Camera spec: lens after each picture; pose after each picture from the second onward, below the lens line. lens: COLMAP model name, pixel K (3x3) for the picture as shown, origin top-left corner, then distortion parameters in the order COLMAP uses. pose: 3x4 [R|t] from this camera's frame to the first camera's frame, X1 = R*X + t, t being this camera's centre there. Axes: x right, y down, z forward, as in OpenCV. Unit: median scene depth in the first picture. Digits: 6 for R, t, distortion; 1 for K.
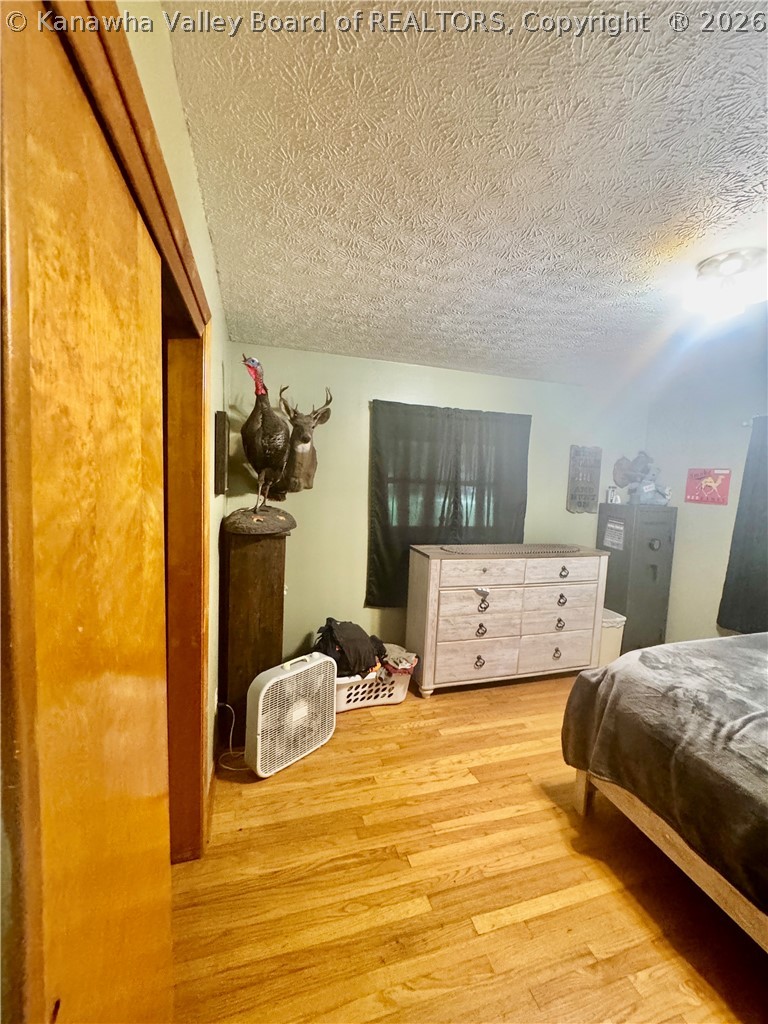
lens RADIAL K [[409.9, 0, 385.8], [0, 409.9, 510.5], [0, 0, 1]] dist [-0.004835, 0.000590]
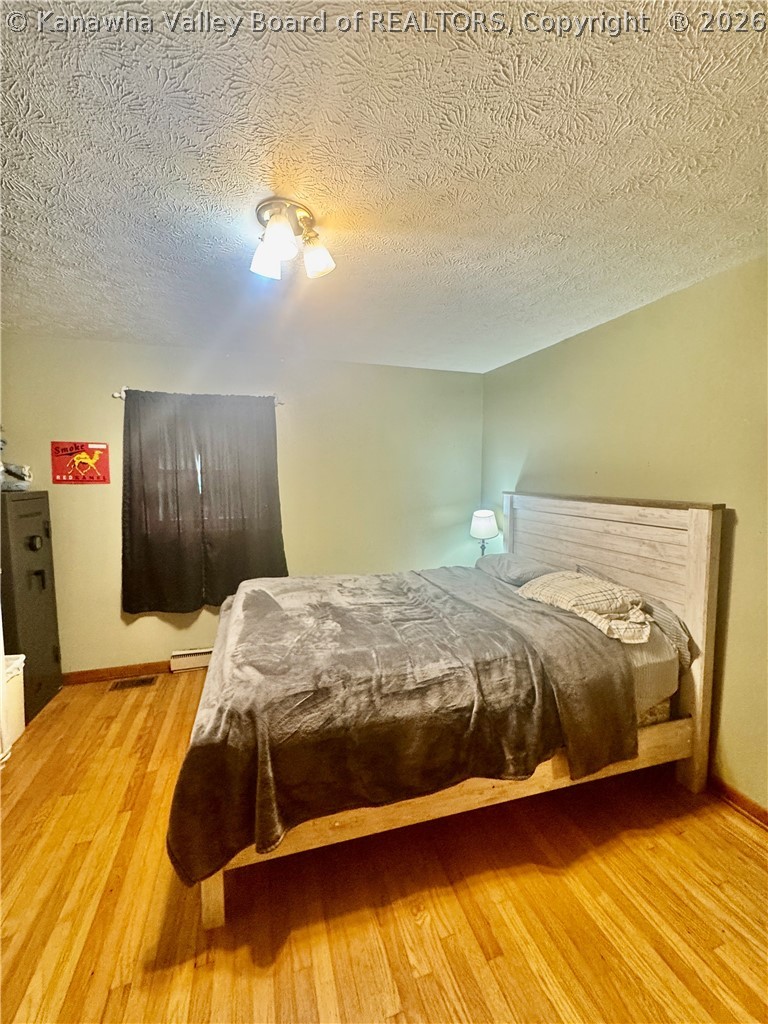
lens RADIAL K [[409.9, 0, 386.2], [0, 409.9, 510.8], [0, 0, 1]] dist [-0.004835, 0.000590]
pose [[-0.012511, -0.130063, 0.991427, -0.108781], [0.078660, 0.988304, 0.130646, -0.031471], [-0.996823, 0.079620, -0.002134, 0.522403]]
